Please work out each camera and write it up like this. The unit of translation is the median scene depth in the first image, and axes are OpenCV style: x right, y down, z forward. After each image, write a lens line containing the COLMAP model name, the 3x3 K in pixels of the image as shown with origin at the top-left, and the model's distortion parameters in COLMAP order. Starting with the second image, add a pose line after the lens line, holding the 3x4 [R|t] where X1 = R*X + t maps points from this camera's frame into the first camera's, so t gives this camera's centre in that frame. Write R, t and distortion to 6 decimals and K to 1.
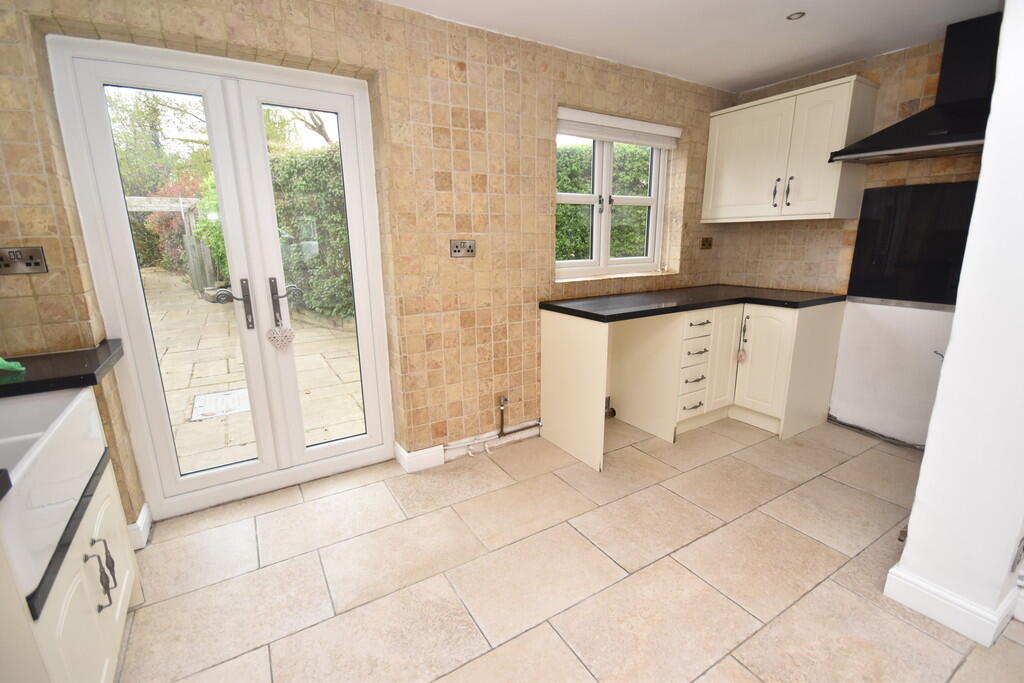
lens RADIAL K [[453.5, 0, 513.8], [0, 453.5, 345.6], [0, 0, 1]] dist [0.001573, 0.000168]
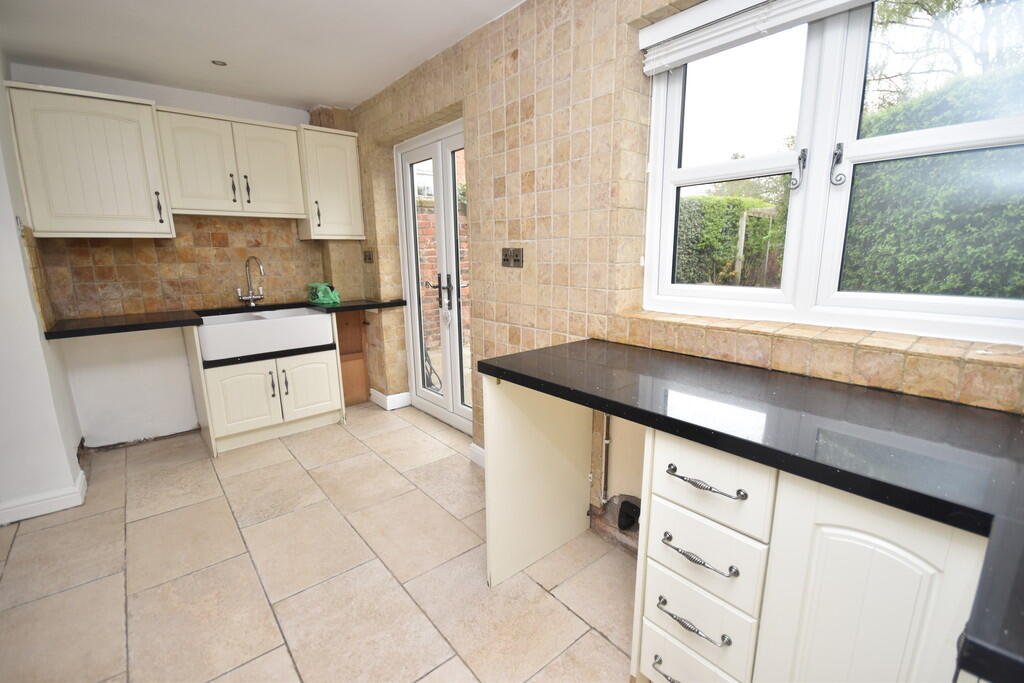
lens RADIAL K [[453.5, 0, 513.8], [0, 453.5, 345.6], [0, 0, 1]] dist [0.001573, 0.000168]
pose [[0.142445, 0.211682, -0.966902, 0.801527], [-0.220214, 0.959158, 0.177545, -0.205825], [0.964995, 0.187635, 0.183242, 0.864561]]
